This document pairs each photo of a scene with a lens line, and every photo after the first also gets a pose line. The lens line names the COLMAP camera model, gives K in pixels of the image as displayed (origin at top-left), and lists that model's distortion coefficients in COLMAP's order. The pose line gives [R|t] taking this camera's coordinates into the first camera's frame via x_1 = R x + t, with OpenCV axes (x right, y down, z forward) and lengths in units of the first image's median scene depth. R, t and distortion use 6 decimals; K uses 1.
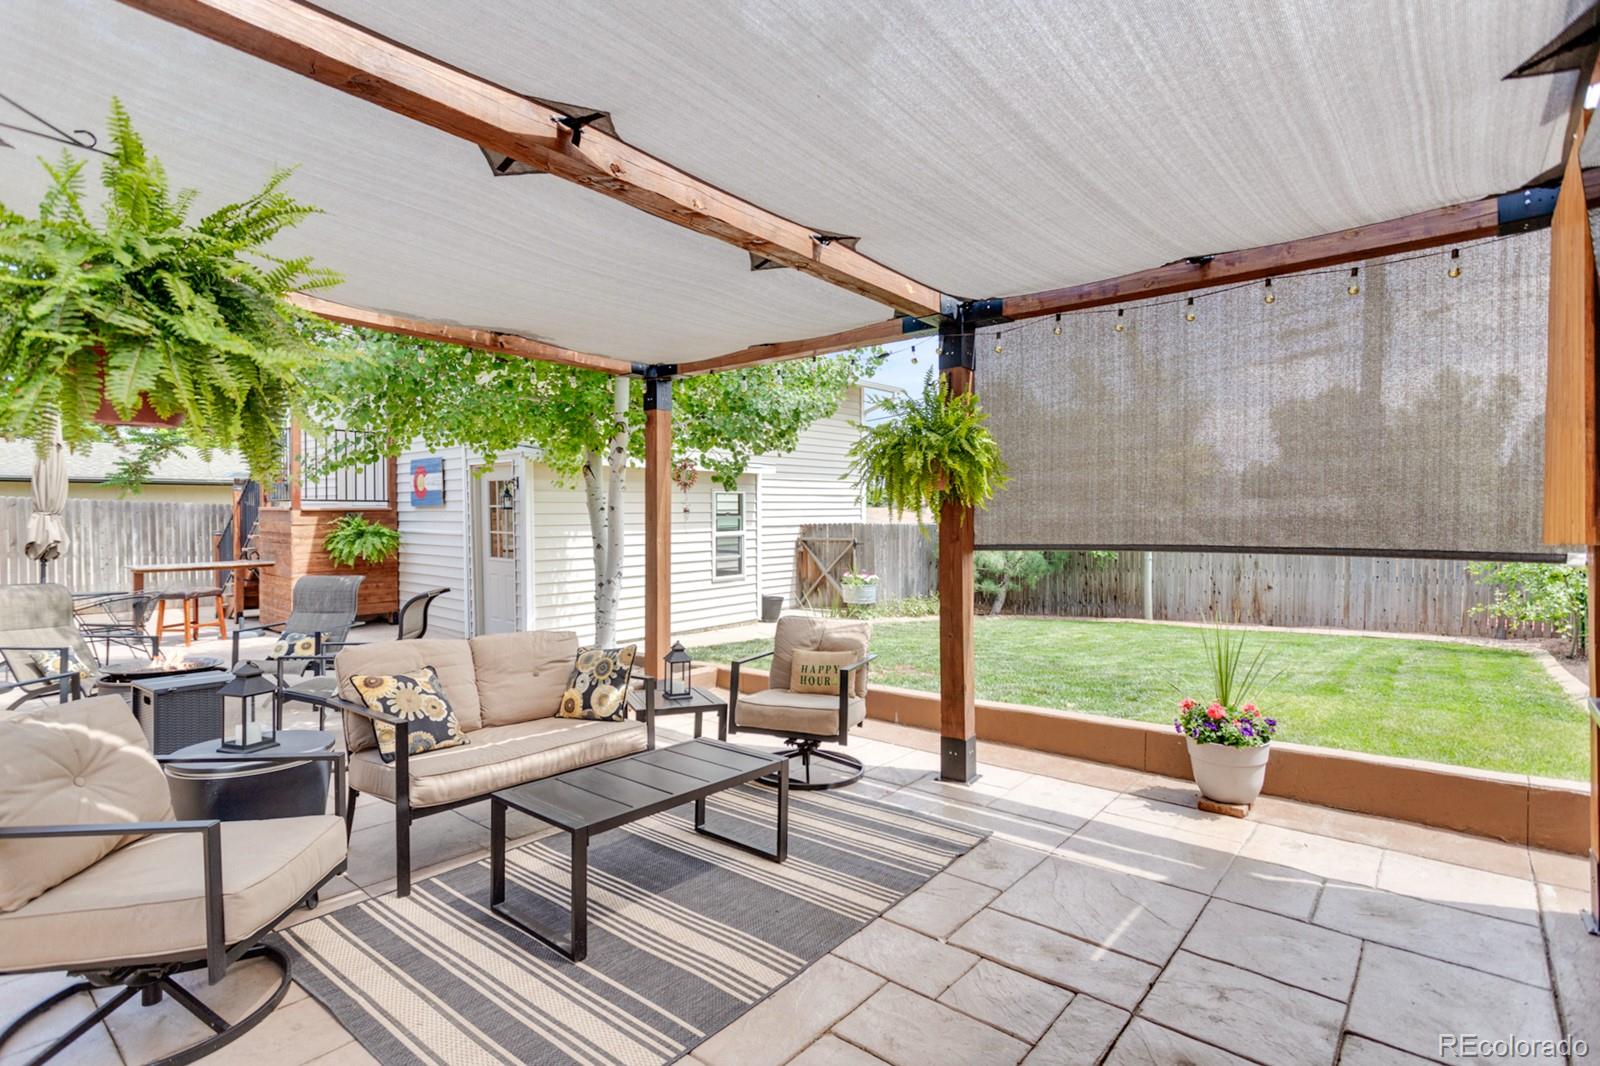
lens RADIAL K [[799.4, 0, 805.5], [0, 799.4, 536.3], [0, 0, 1]] dist [0.002839, 0.000412]
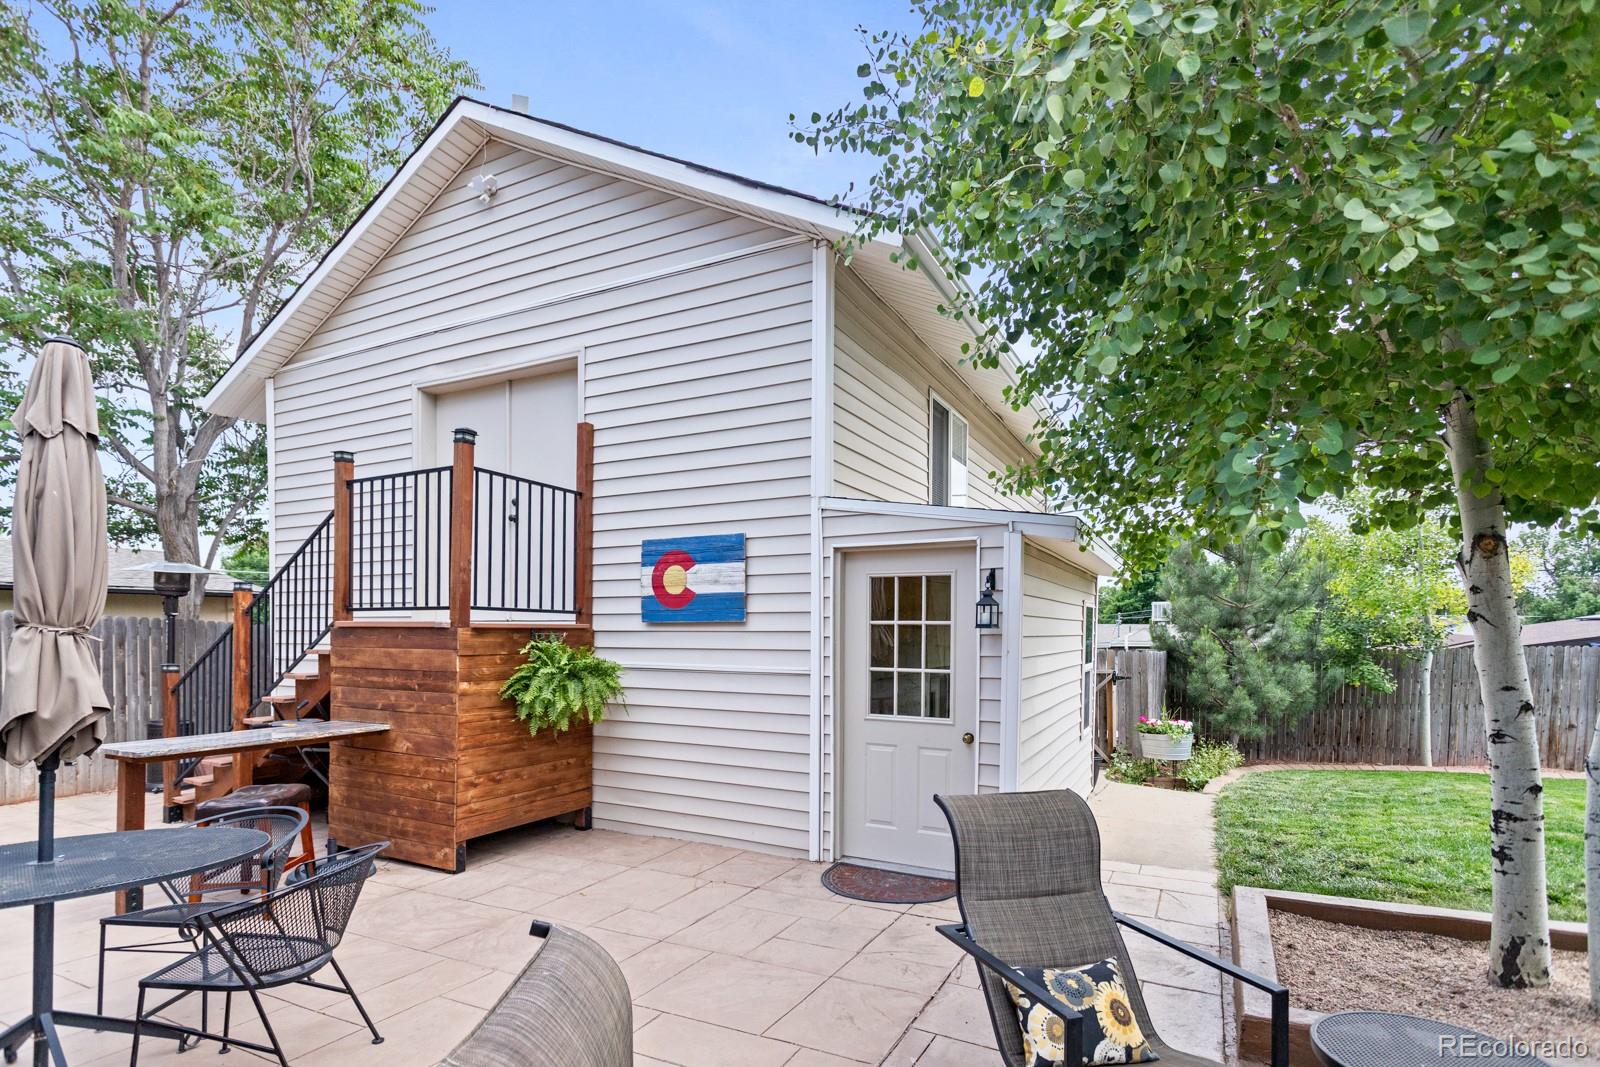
lens RADIAL K [[799.4, 0, 805.0], [0, 799.4, 654.6], [0, 0, 1]] dist [0.002839, 0.000412]
pose [[0.975610, -0.000310, 0.219510, -0.430877], [0.001737, 0.999979, -0.006309, -0.008933], [-0.219503, 0.006536, 0.975590, 0.360249]]
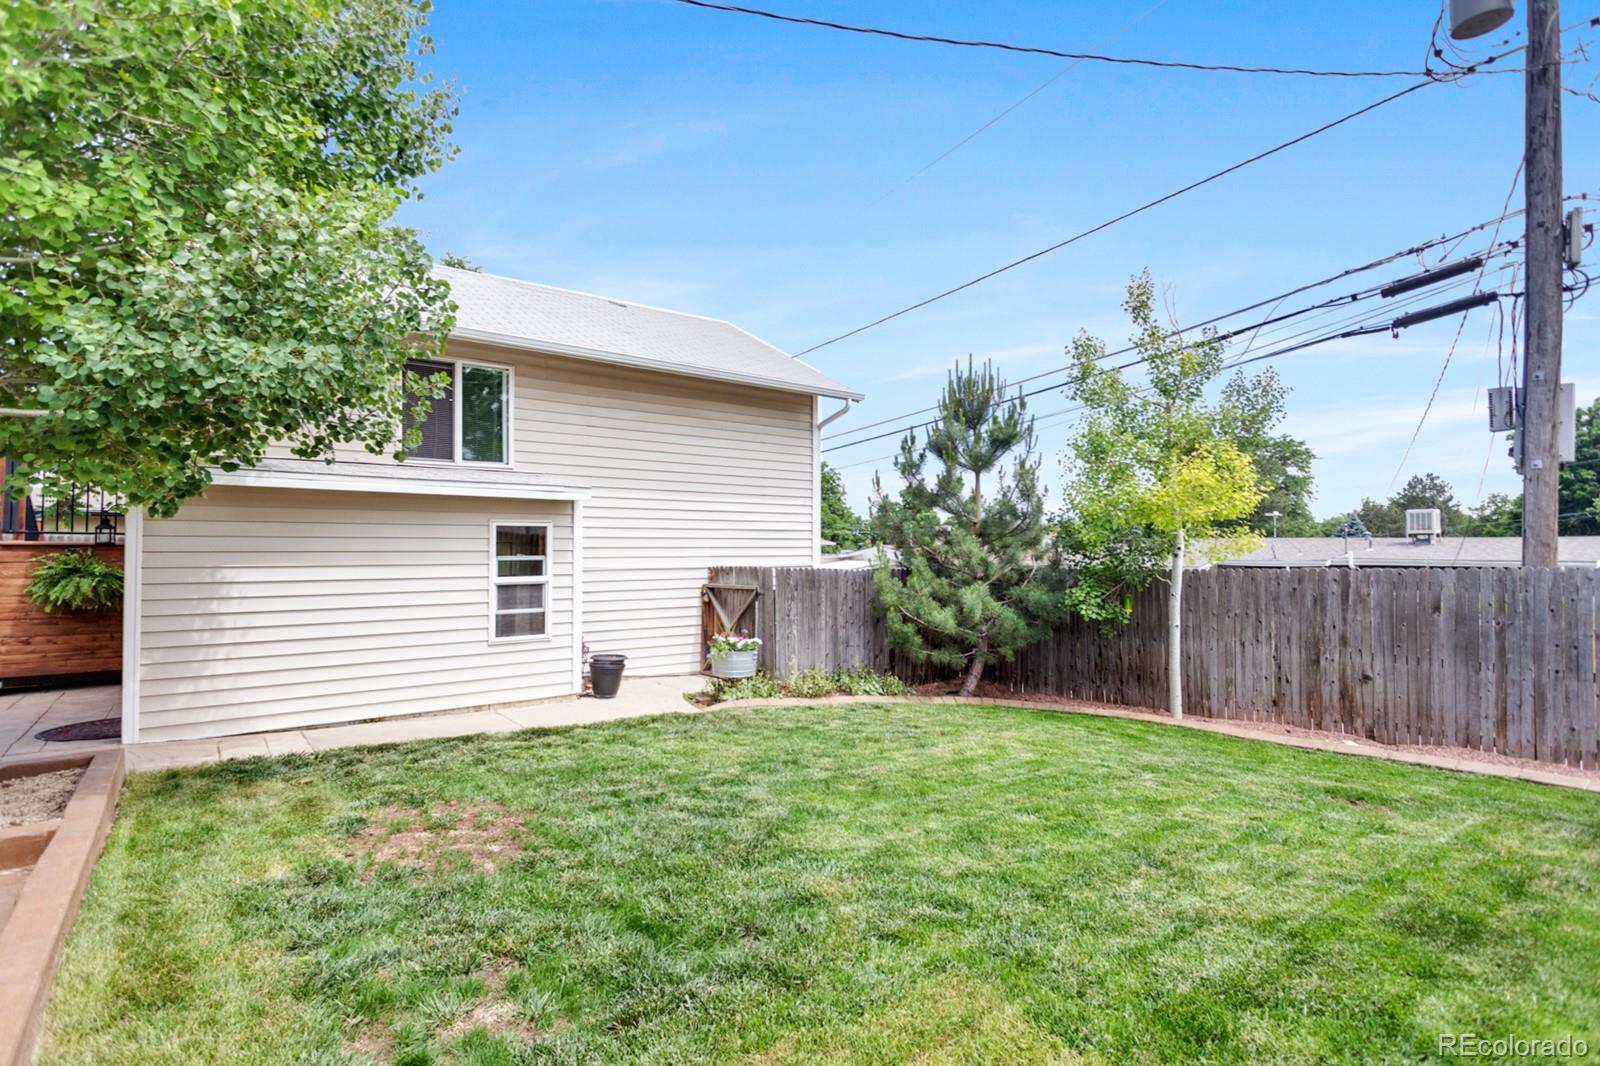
lens RADIAL K [[799.4, 0, 794.8], [0, 799.4, 532.2], [0, 0, 1]] dist [0.002839, 0.000412]
pose [[0.976471, 0.003897, -0.215614, 0.288809], [-0.014765, 0.998698, -0.048819, -0.013691], [0.215143, 0.050854, 0.975258, 0.294145]]
